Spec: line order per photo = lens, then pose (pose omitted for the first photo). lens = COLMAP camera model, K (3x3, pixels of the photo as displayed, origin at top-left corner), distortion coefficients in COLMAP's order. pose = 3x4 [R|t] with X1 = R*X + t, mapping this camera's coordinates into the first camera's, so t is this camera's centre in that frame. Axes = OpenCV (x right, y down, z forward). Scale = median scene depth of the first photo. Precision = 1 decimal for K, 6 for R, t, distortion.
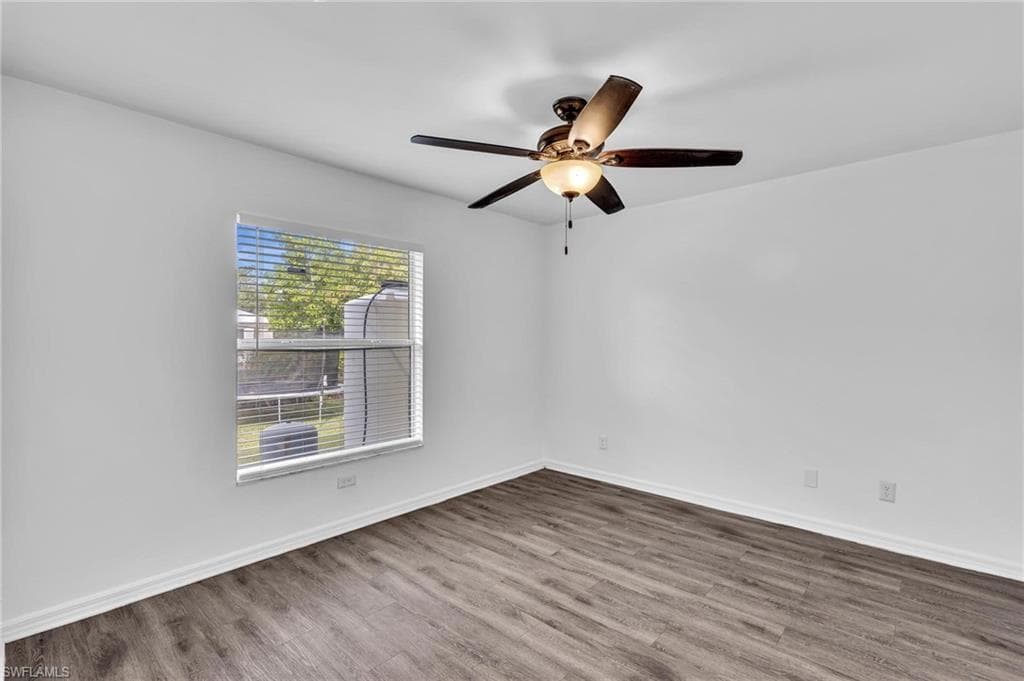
lens RADIAL K [[459.4, 0, 513.0], [0, 459.4, 342.2], [0, 0, 1]] dist [-0.001789, -0.000174]
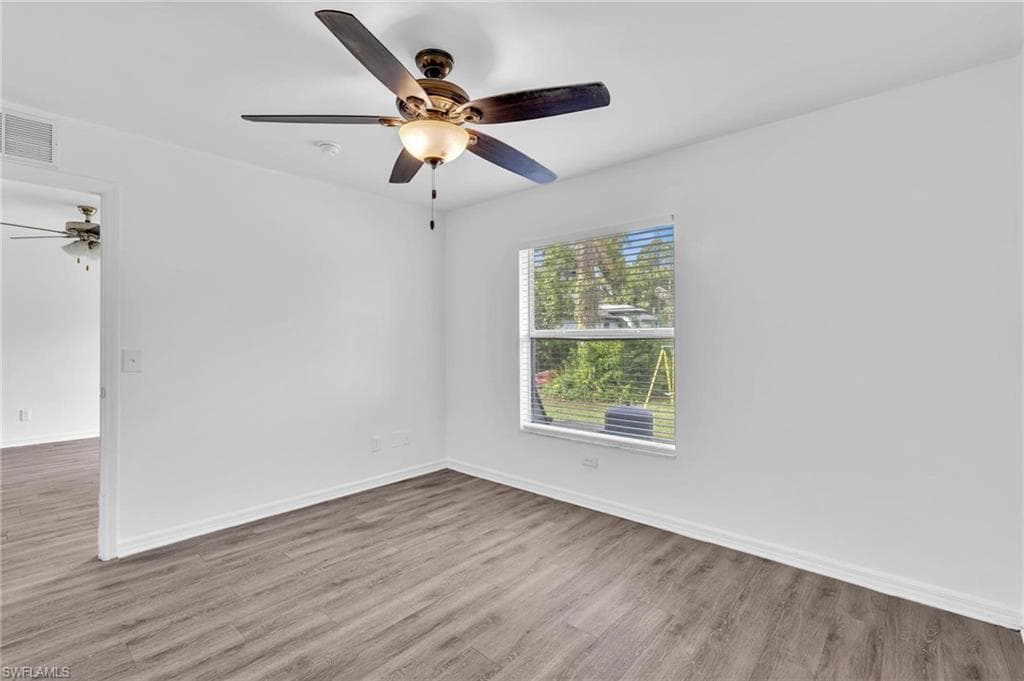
lens RADIAL K [[459.4, 0, 512.9], [0, 459.4, 336.7], [0, 0, 1]] dist [-0.001789, -0.000174]
pose [[0.029149, 0.000446, -0.999575, 0.788028], [-0.005819, 0.999983, 0.000276, 0.015681], [0.999558, 0.005809, 0.029152, 0.881503]]
